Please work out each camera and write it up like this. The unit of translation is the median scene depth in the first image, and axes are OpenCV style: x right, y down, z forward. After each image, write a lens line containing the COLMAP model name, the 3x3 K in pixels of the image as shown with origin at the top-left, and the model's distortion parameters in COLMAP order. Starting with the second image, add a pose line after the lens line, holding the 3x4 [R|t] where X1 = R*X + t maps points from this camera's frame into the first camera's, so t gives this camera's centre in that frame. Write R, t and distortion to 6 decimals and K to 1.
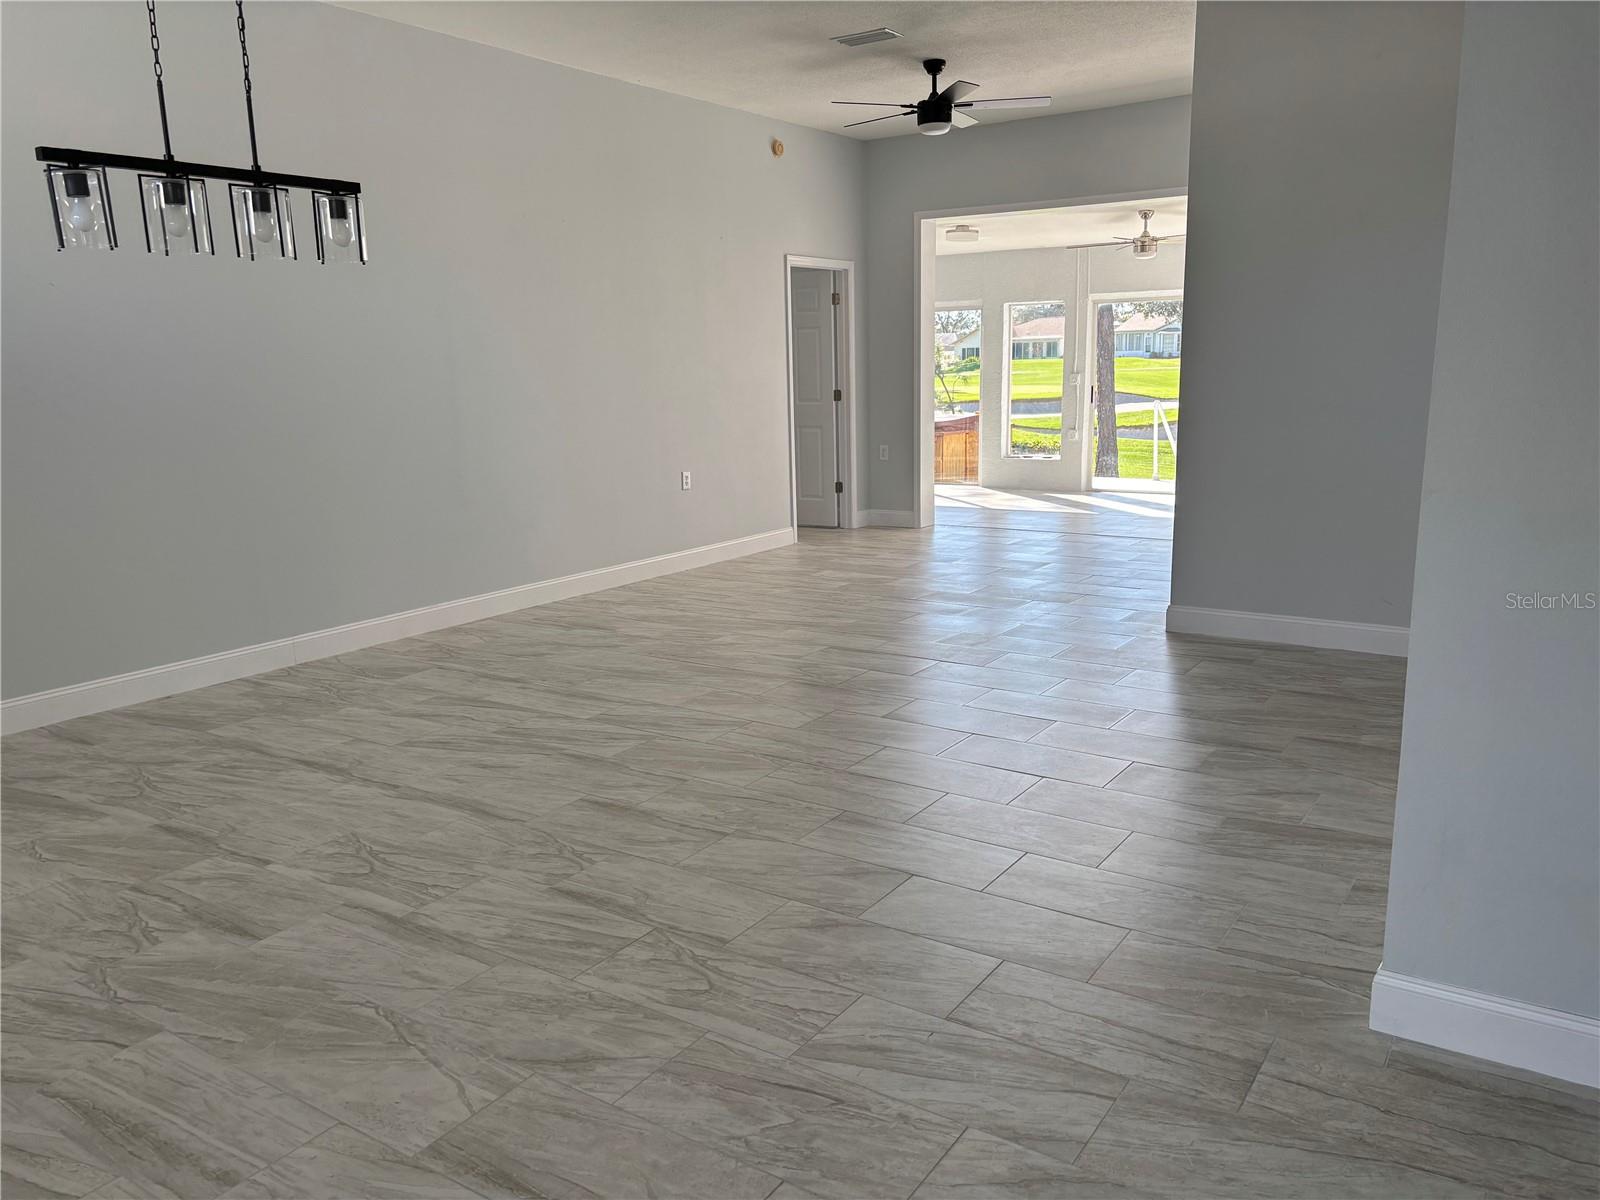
lens RADIAL K [[1207.2, 0, 796.5], [0, 1207.2, 600.9], [0, 0, 1]] dist [0.049681, -0.046146]
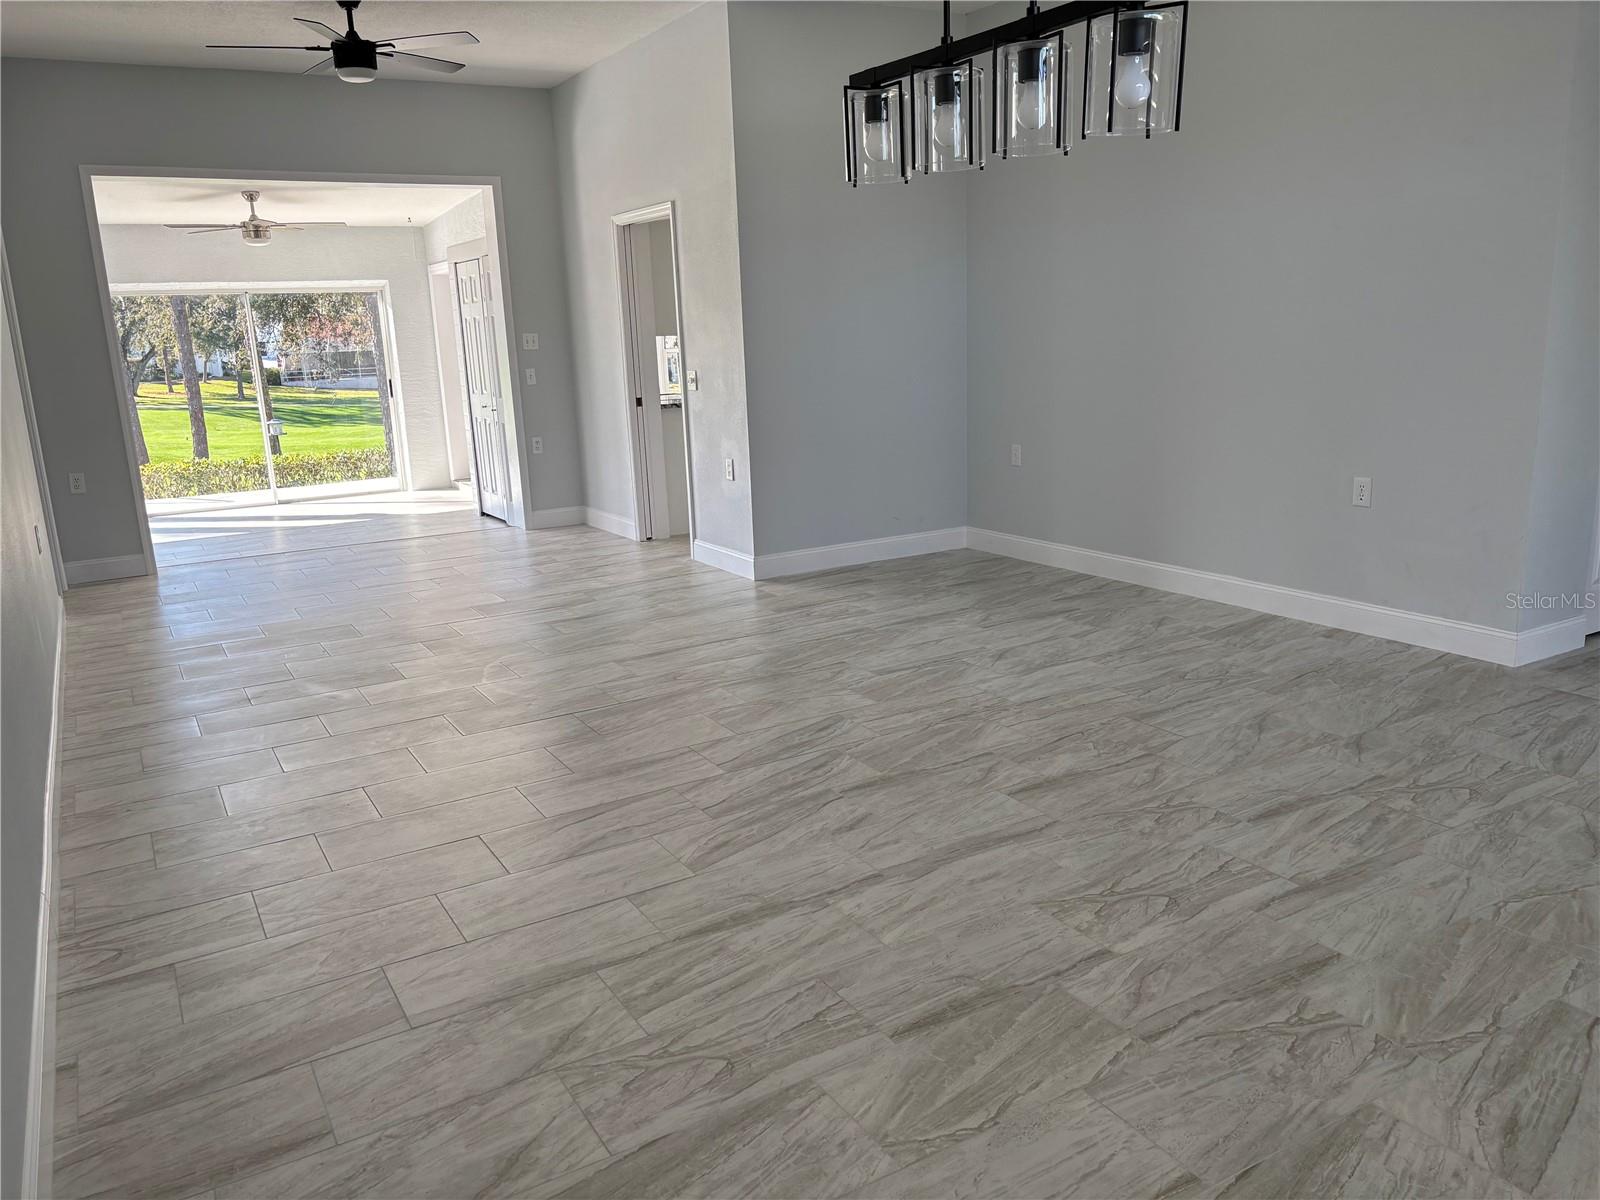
lens RADIAL K [[1207.2, 0, 794.9], [0, 1207.2, 604.6], [0, 0, 1]] dist [0.049681, -0.046146]
pose [[0.435715, -0.200593, 0.877448, -0.966750], [0.208879, 0.970772, 0.118204, -0.112922], [-0.875512, 0.131777, 0.464880, 0.650537]]
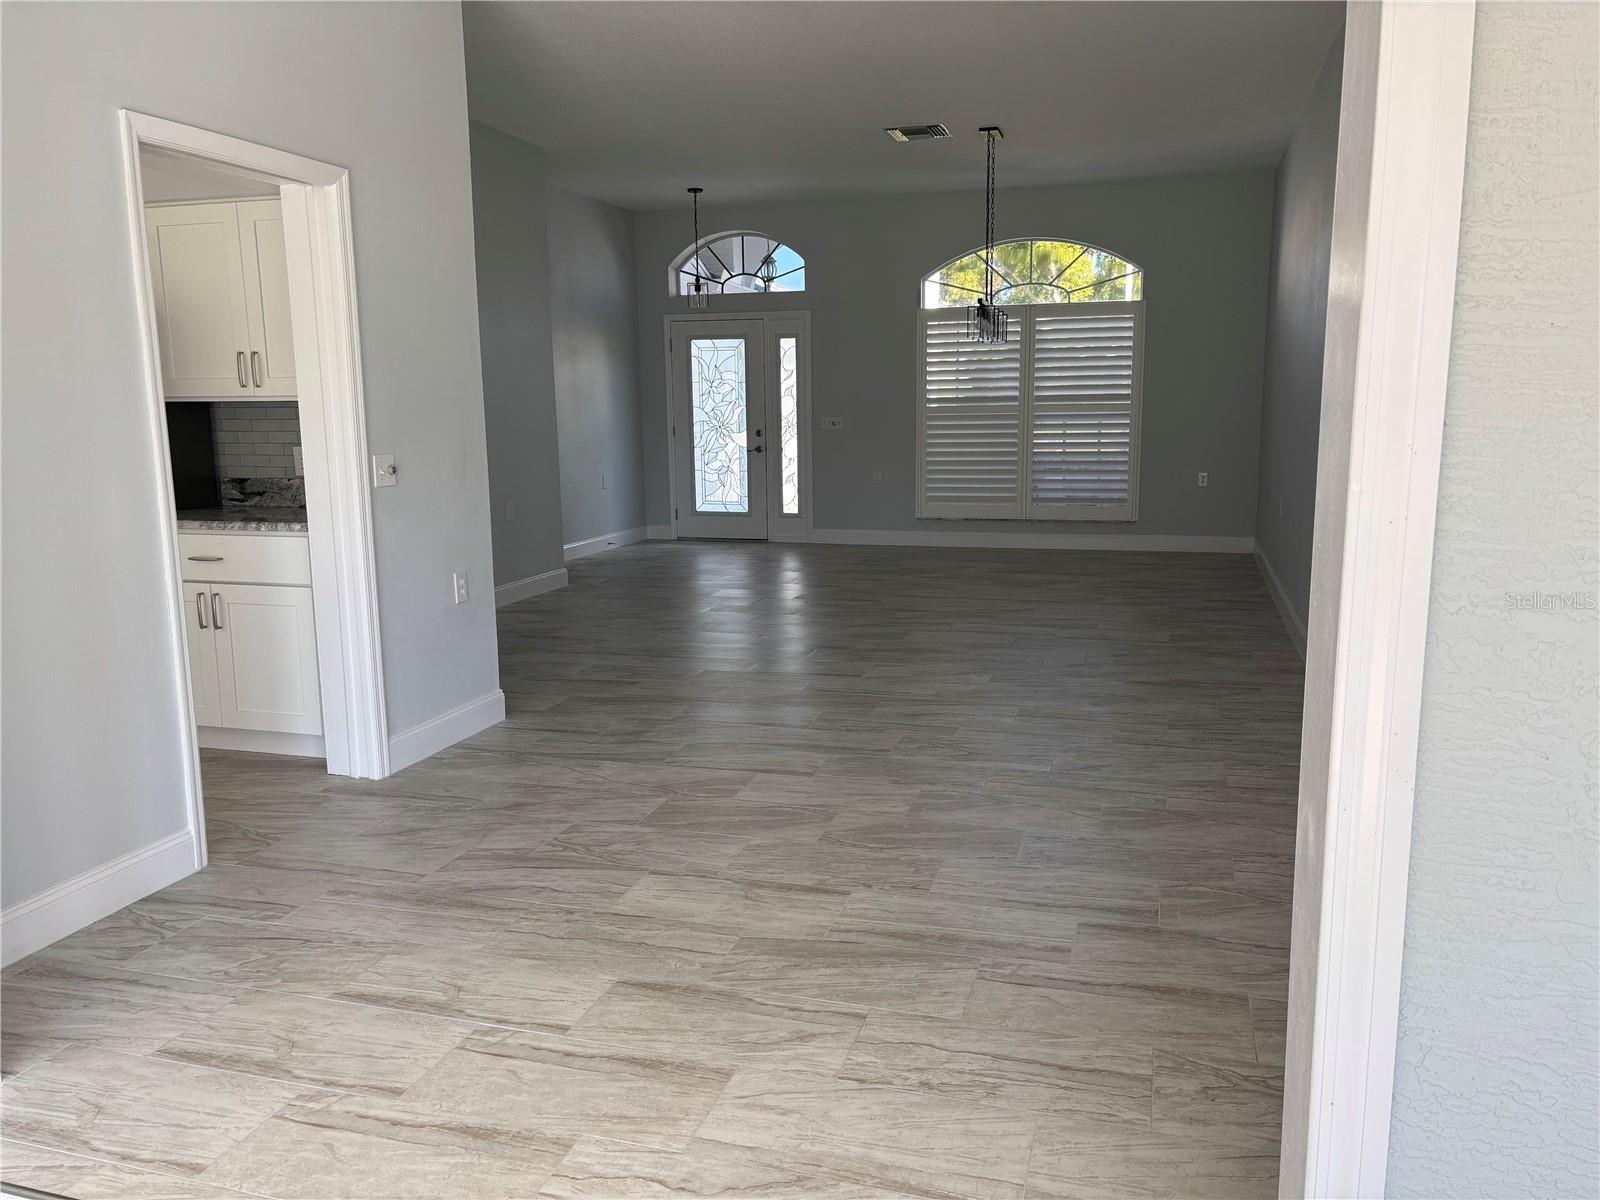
lens RADIAL K [[1207.2, 0, 798.9], [0, 1207.2, 605.9], [0, 0, 1]] dist [0.049681, -0.046146]
pose [[-0.955156, 0.081297, -0.284723, 0.669944], [-0.028721, 0.931599, 0.362351, -0.560150], [0.294705, 0.354279, -0.887488, 2.757566]]
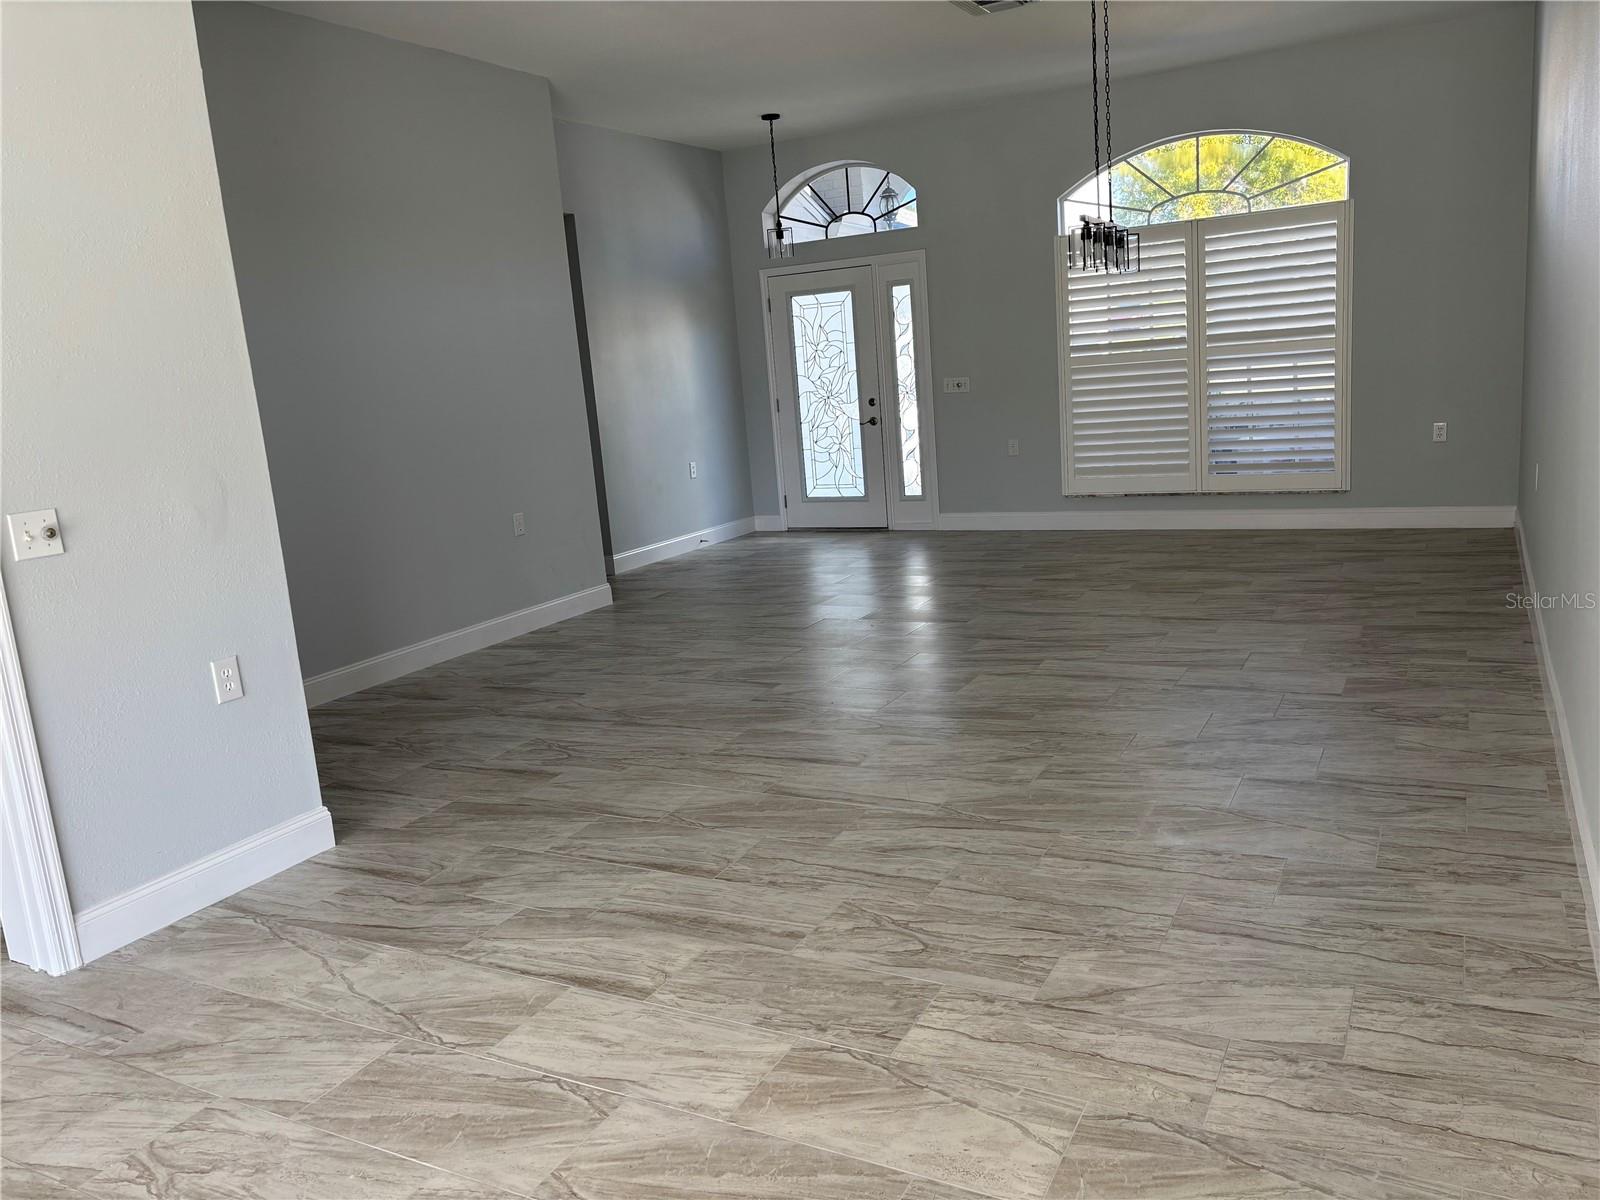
lens RADIAL K [[1207.2, 0, 815.3], [0, 1207.2, 592.1], [0, 0, 1]] dist [0.049681, -0.046146]
pose [[-0.989402, 0.115204, -0.088382, 0.147214], [0.072933, 0.920630, 0.383563, -0.460065], [0.125555, 0.373052, -0.919276, 2.259966]]
